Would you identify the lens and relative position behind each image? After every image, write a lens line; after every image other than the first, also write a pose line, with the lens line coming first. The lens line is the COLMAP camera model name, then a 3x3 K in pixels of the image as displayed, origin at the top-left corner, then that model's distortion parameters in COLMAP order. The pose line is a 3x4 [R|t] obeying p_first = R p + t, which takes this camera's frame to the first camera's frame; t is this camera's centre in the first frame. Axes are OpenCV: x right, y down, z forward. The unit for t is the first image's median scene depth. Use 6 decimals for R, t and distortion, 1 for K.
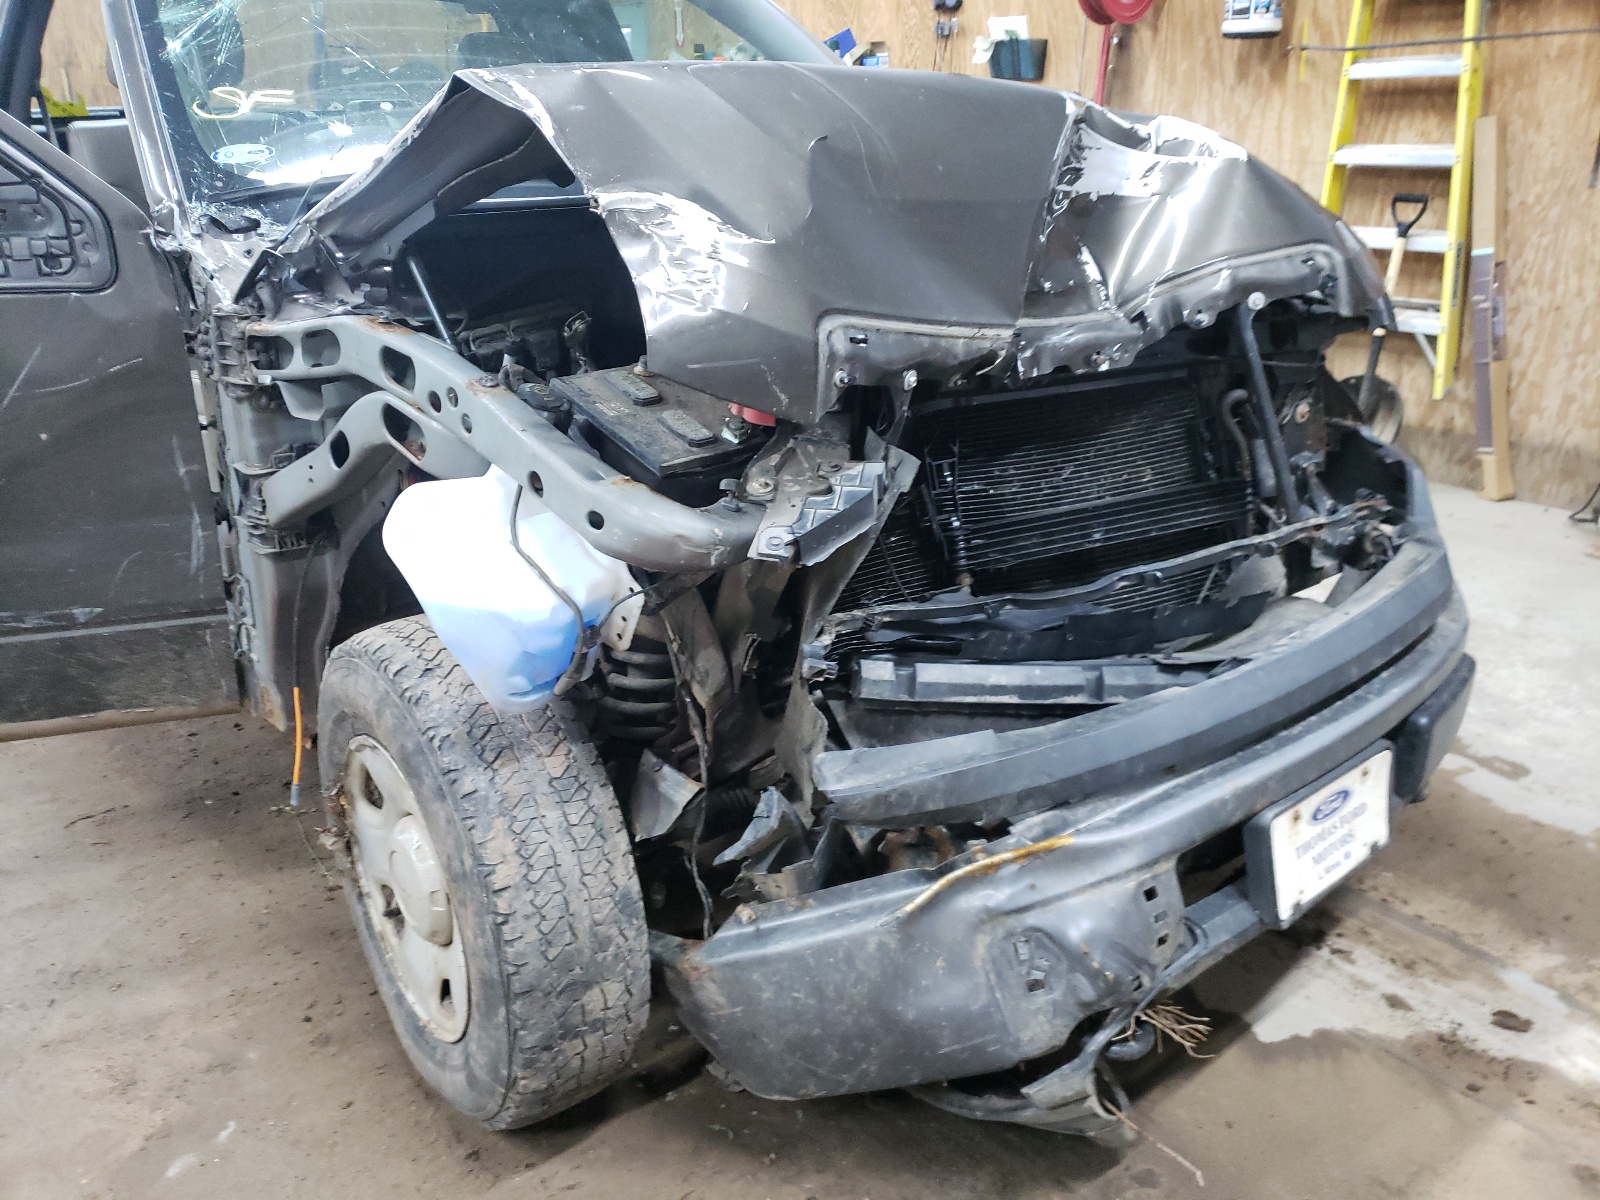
lens RADIAL K [[1192.5, 0, 807.0], [0, 1192.5, 603.2], [0, 0, 1]] dist [0.127295, -0.234030]
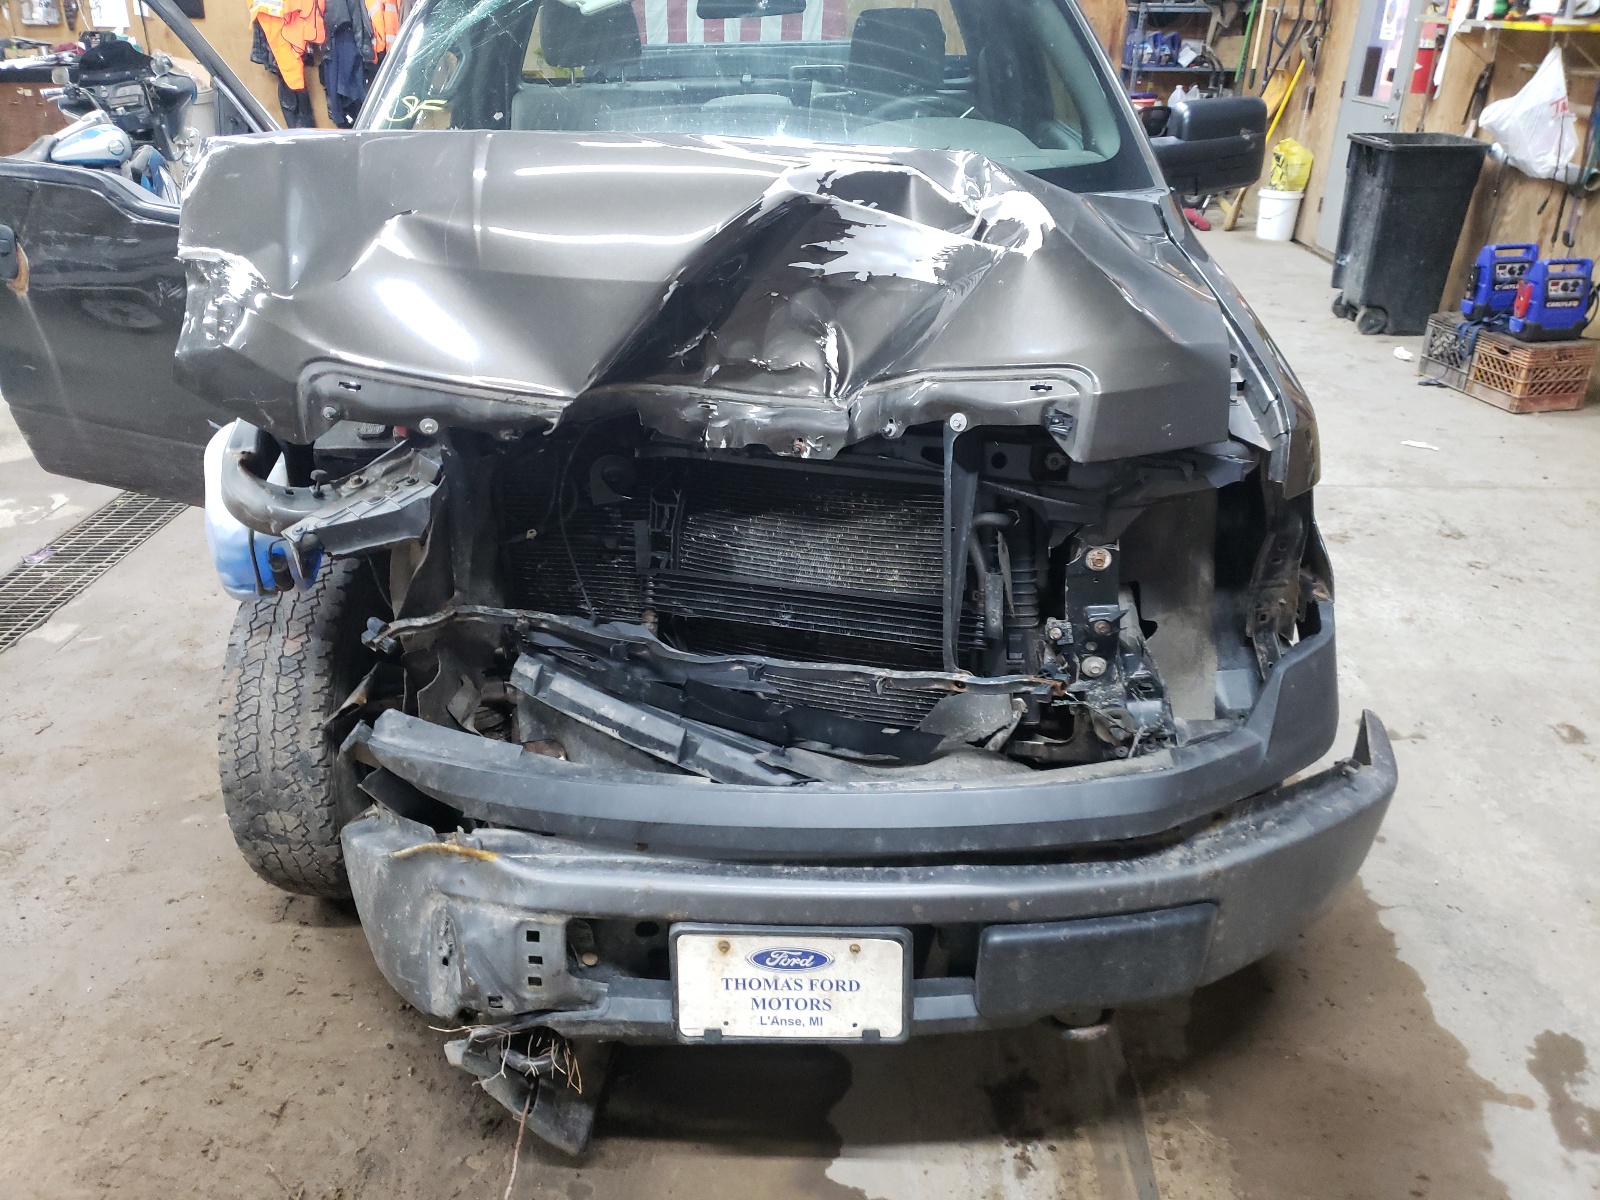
lens RADIAL K [[1192.5, 0, 807.0], [0, 1192.5, 603.2], [0, 0, 1]] dist [0.127295, -0.234030]
pose [[0.751273, 0.304065, -0.585776, 0.889627], [-0.256619, 0.952291, 0.165195, -0.252056], [0.608059, 0.026215, 0.793459, 0.245108]]
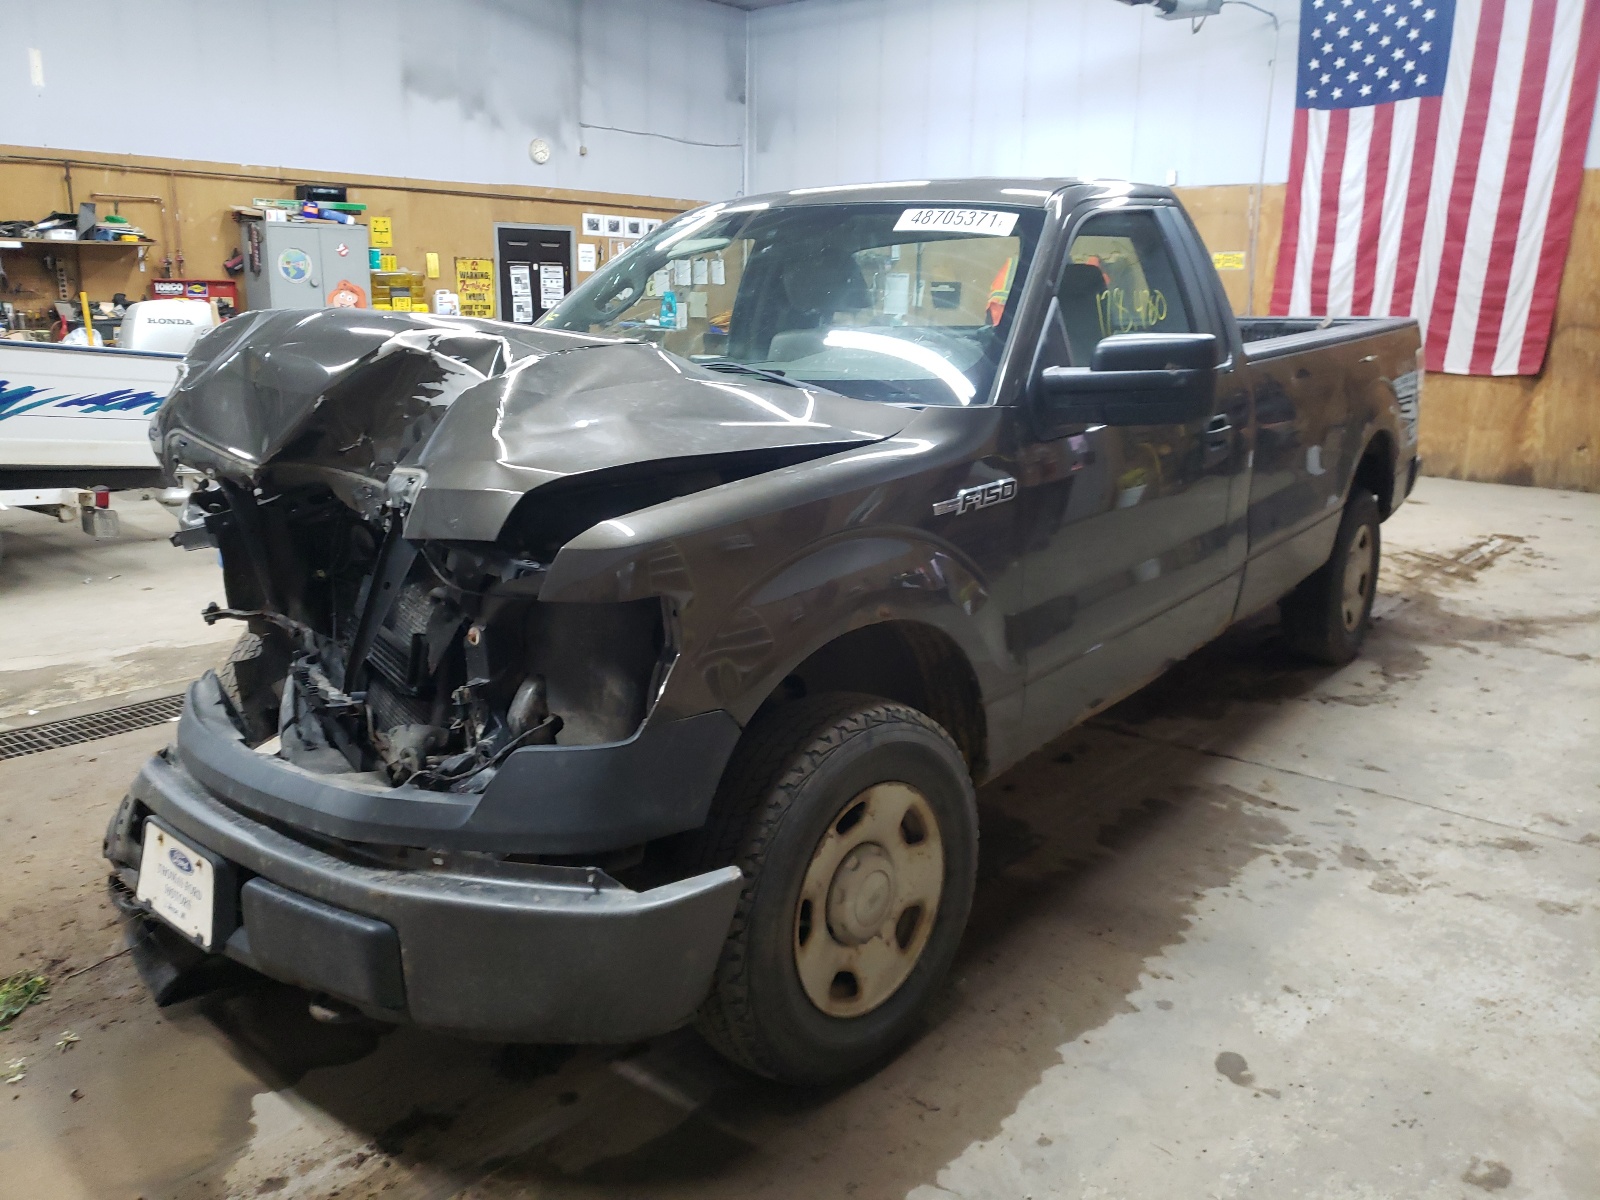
lens RADIAL K [[1220.6, 0, 812.1], [0, 1220.6, 601.8], [0, 0, 1]] dist [0.057960, -0.042218]
pose [[0.171178, 0.247669, -0.953603, 1.694022], [-0.384444, 0.907954, 0.166803, -0.548081], [0.907139, 0.338053, 0.250637, 1.157915]]
